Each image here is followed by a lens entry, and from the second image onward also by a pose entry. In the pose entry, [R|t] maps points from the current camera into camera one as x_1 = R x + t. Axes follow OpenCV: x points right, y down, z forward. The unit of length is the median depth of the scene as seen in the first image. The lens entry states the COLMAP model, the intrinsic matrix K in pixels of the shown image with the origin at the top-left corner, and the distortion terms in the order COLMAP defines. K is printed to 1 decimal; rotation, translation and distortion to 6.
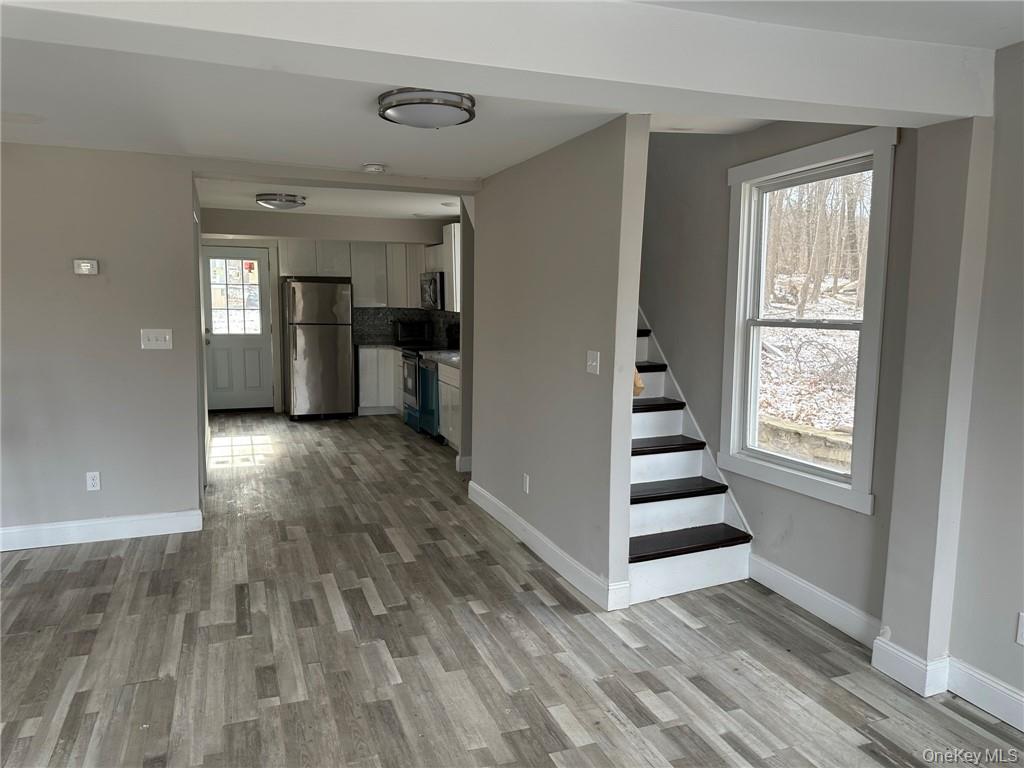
lens RADIAL K [[736.9, 0, 512.0], [0, 736.9, 384.0], [0, 0, 1]] dist [0.036015, -0.065747]
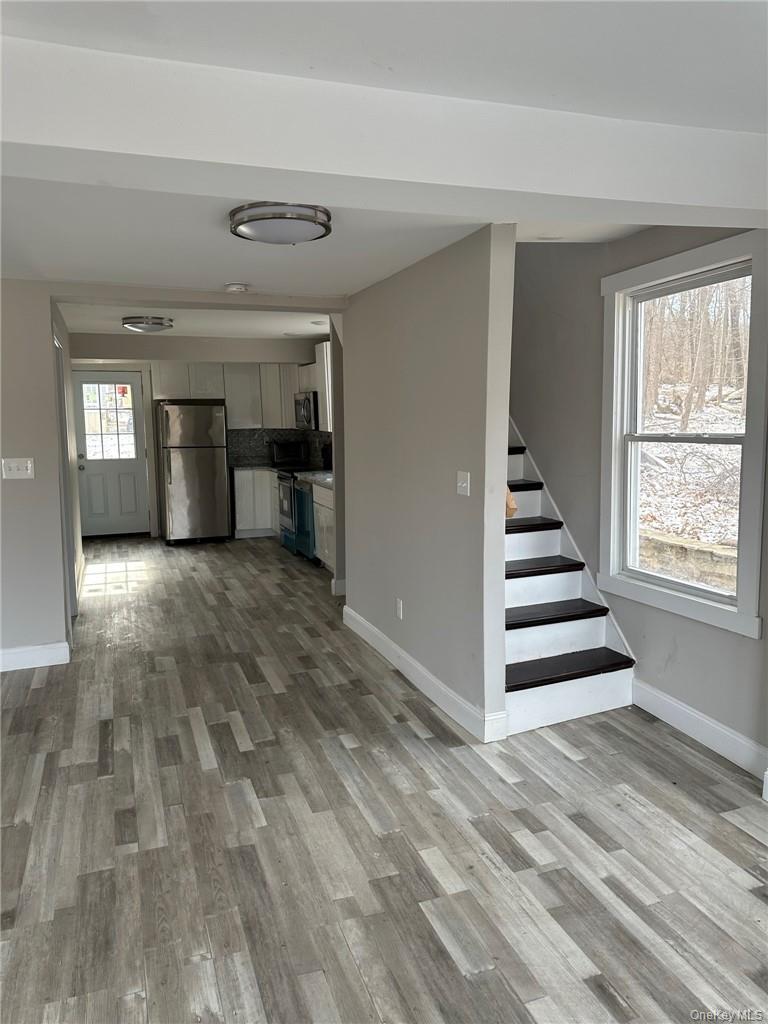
lens RADIAL K [[736.9, 0, 383.8], [0, 736.9, 499.0], [0, 0, 1]] dist [0.036015, -0.065747]
pose [[0.999602, -0.021999, -0.017638, 0.020623], [0.021965, 0.999757, -0.002107, -0.008554], [0.017680, 0.001719, 0.999842, 0.034495]]
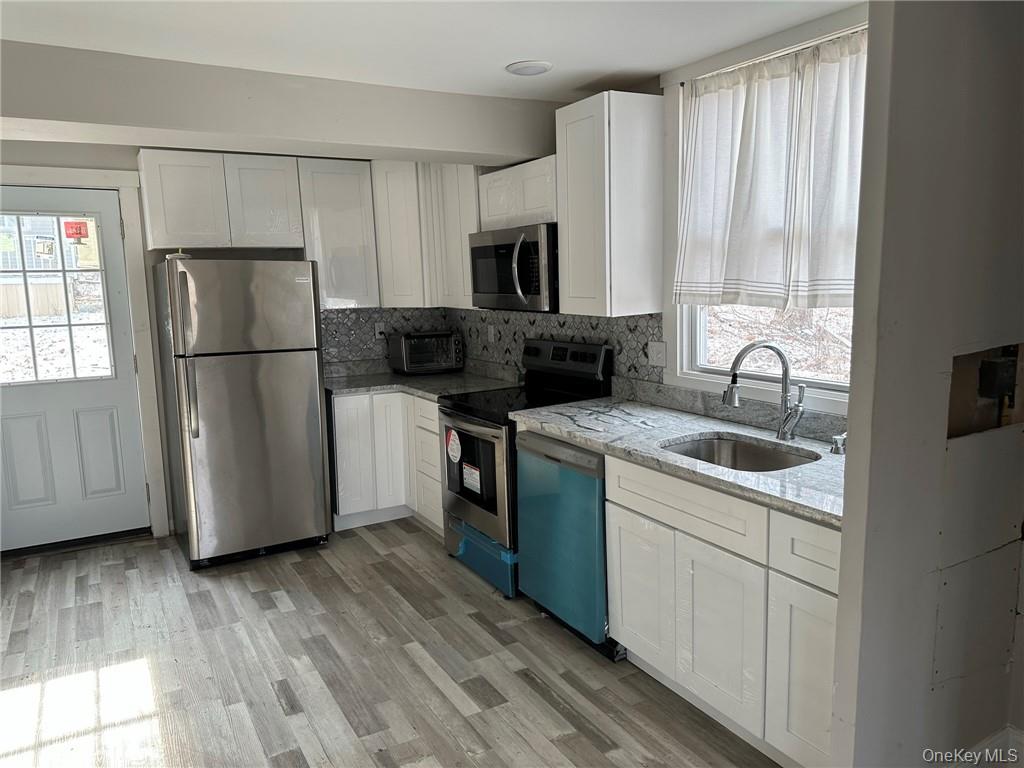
lens RADIAL K [[723.7, 0, 512.0], [0, 723.7, 384.0], [0, 0, 1]] dist [0.041295, -0.101465]
pose [[0.987243, -0.053439, 0.149987, -0.358909], [0.049763, 0.998364, 0.028157, -0.140926], [-0.151247, -0.020334, 0.988287, 1.143238]]
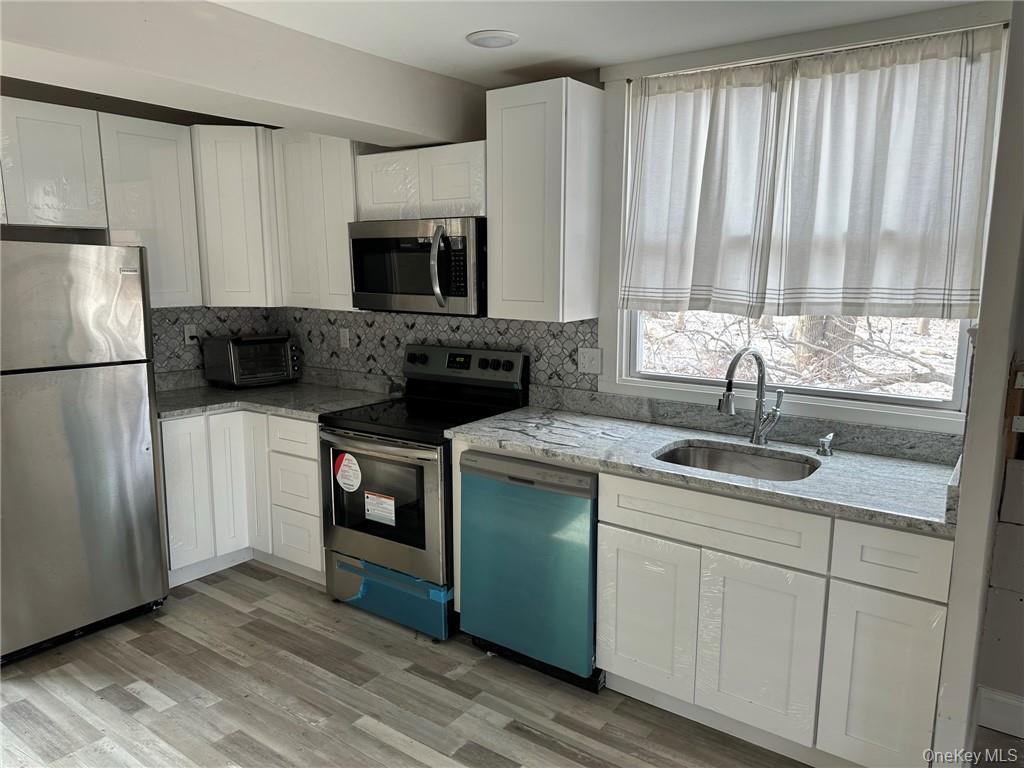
lens RADIAL K [[736.9, 0, 512.0], [0, 736.9, 384.0], [0, 0, 1]] dist [0.036015, -0.065747]
pose [[0.842694, -0.085417, 0.531574, -0.563472], [0.066110, 0.996280, 0.055287, -0.167270], [-0.534318, -0.011448, 0.845206, 1.296092]]
